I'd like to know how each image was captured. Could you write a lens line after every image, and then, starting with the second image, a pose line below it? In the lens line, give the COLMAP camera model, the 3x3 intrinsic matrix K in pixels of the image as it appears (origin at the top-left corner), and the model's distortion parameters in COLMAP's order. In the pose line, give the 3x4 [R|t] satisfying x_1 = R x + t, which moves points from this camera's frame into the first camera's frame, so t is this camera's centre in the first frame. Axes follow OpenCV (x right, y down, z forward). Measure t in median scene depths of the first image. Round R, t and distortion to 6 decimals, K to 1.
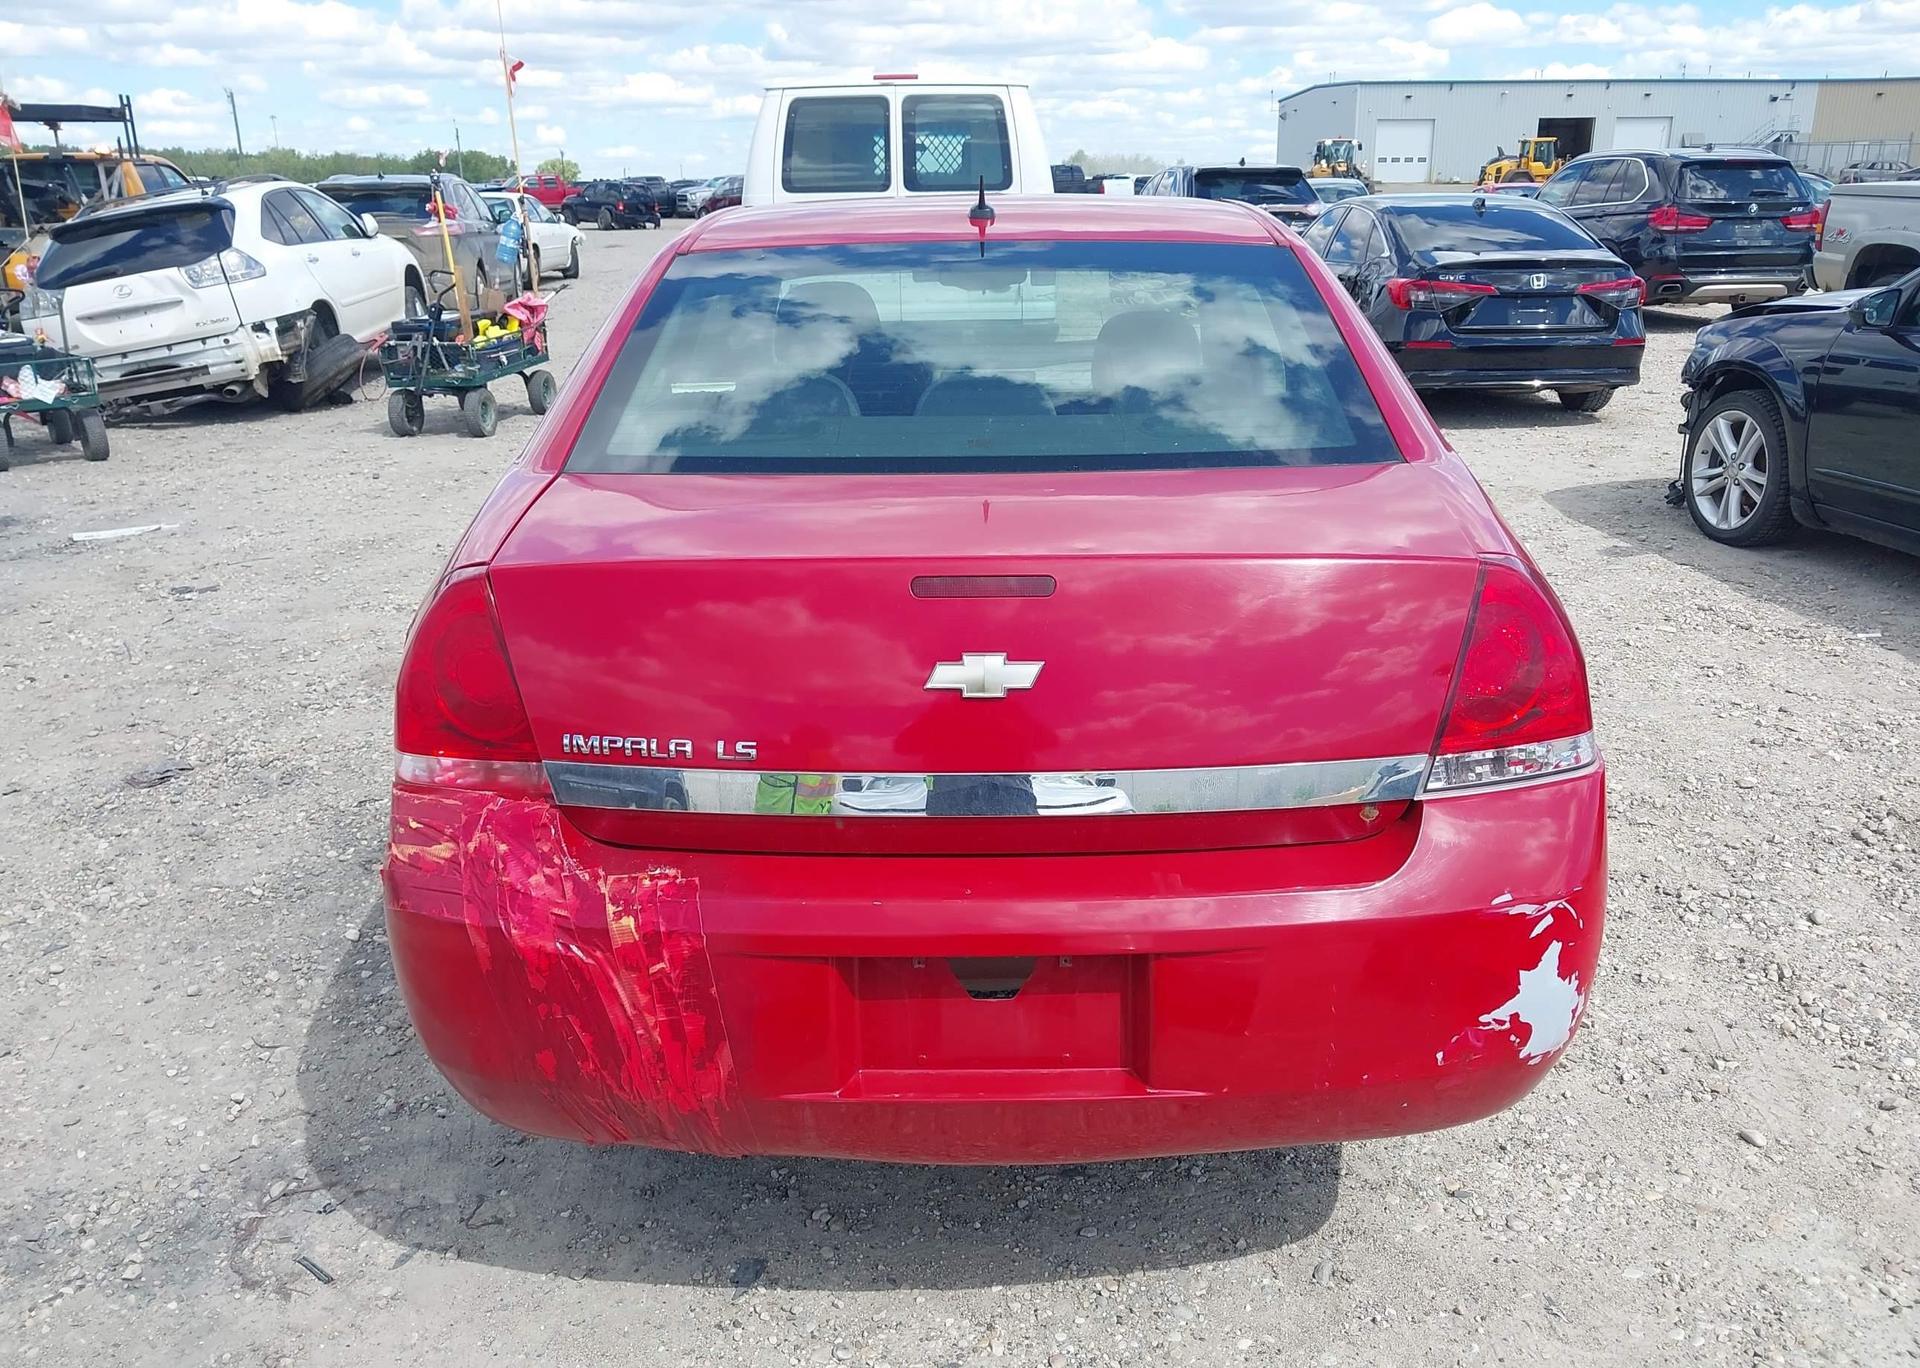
lens RADIAL K [[1568.6, 0, 979.0], [0, 1568.6, 691.2], [0, 0, 1]] dist [-0.012631, 0.022680]
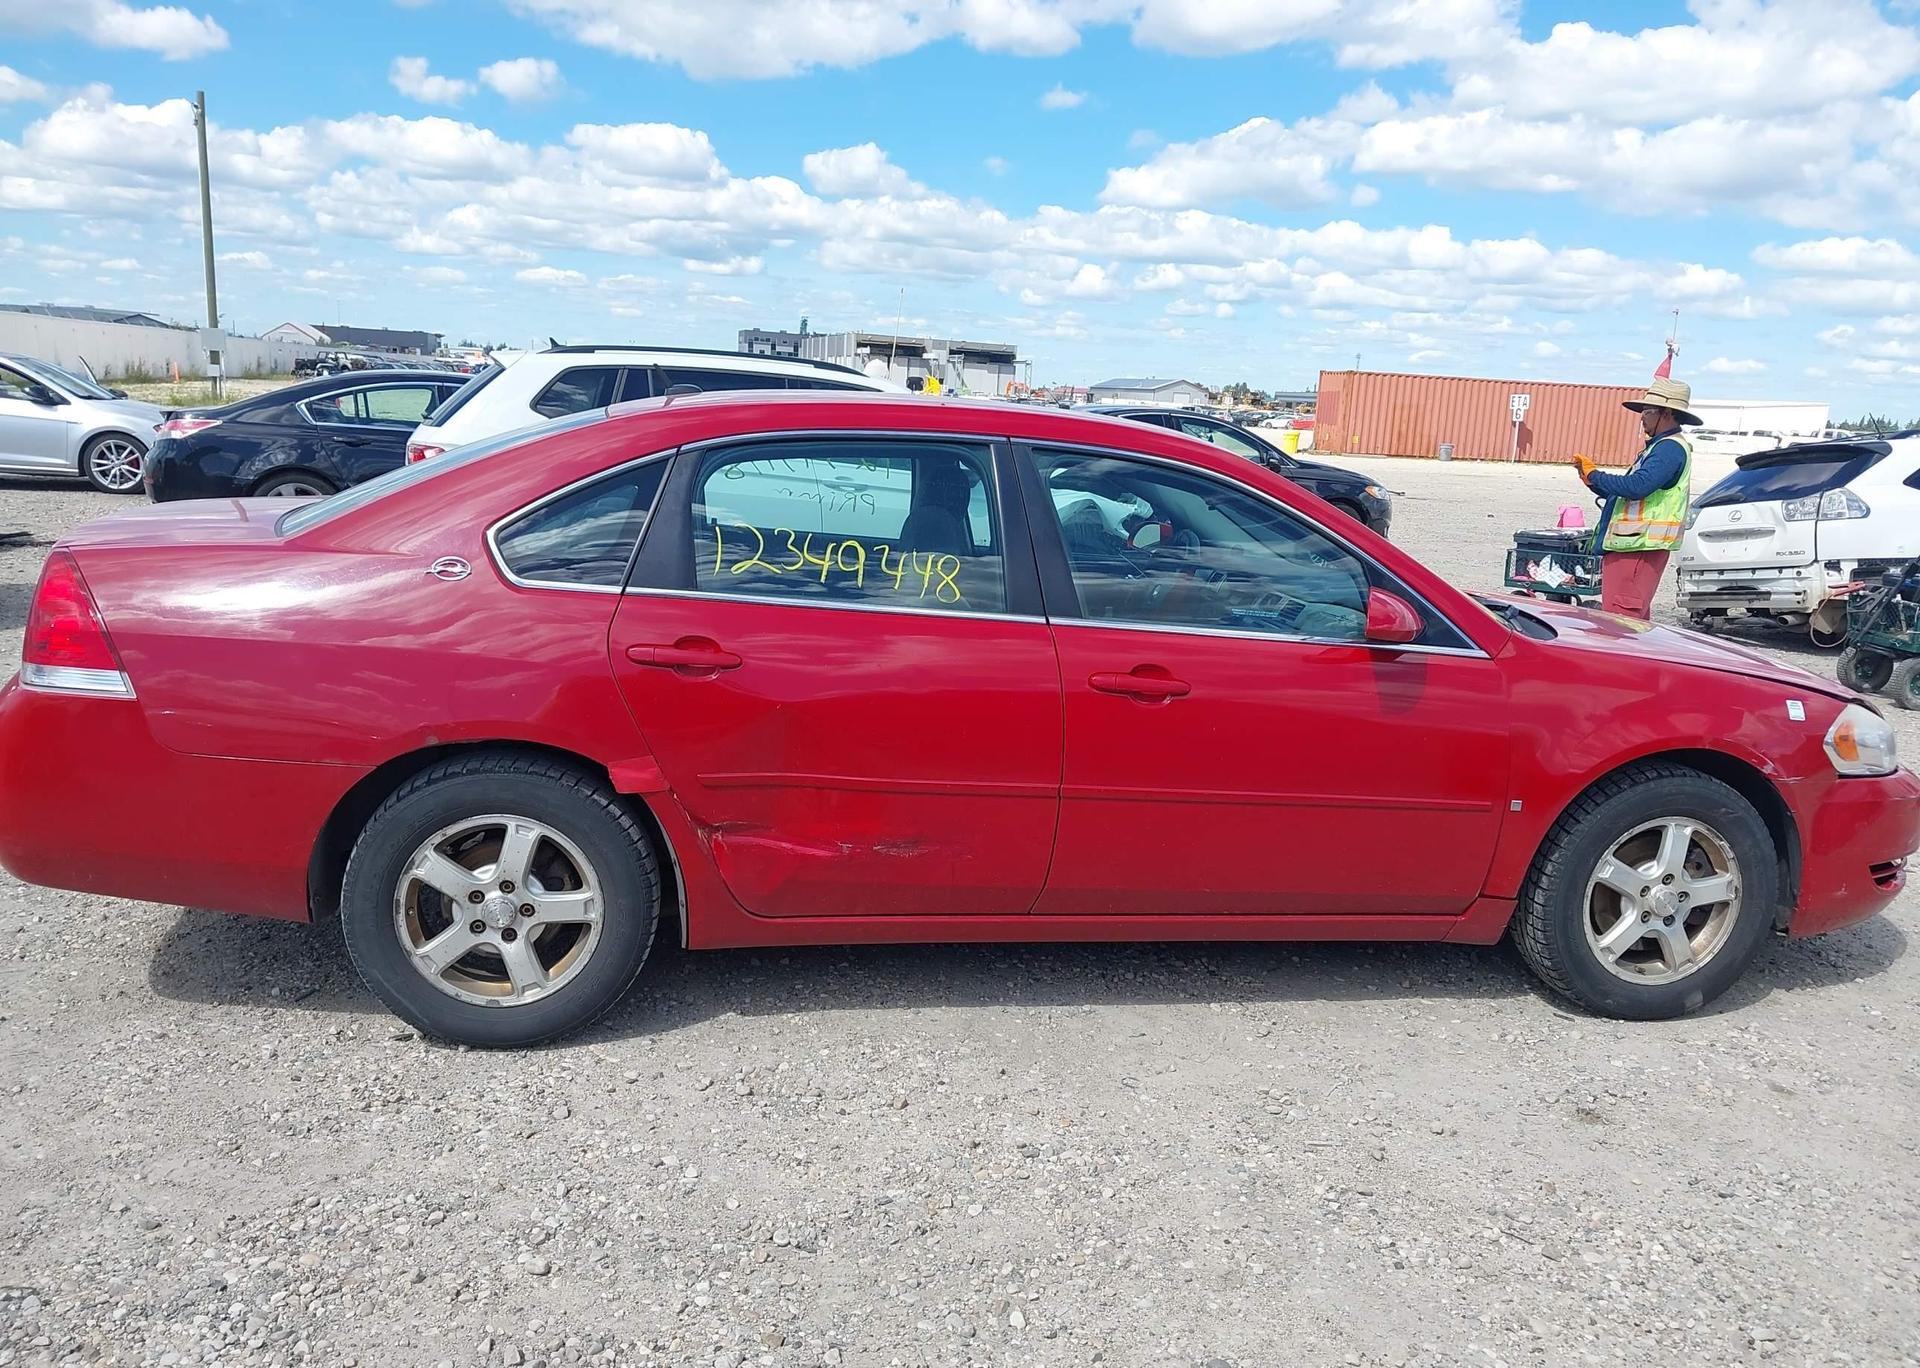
lens RADIAL K [[1553.6, 0, 966.9], [0, 1553.6, 687.0], [0, 0, 1]] dist [-0.003338, 0.008512]
pose [[0.166429, 0.207629, -0.963946, 0.425280], [-0.355669, 0.924412, 0.137706, -0.101220], [0.919675, 0.319927, 0.227696, 0.292087]]
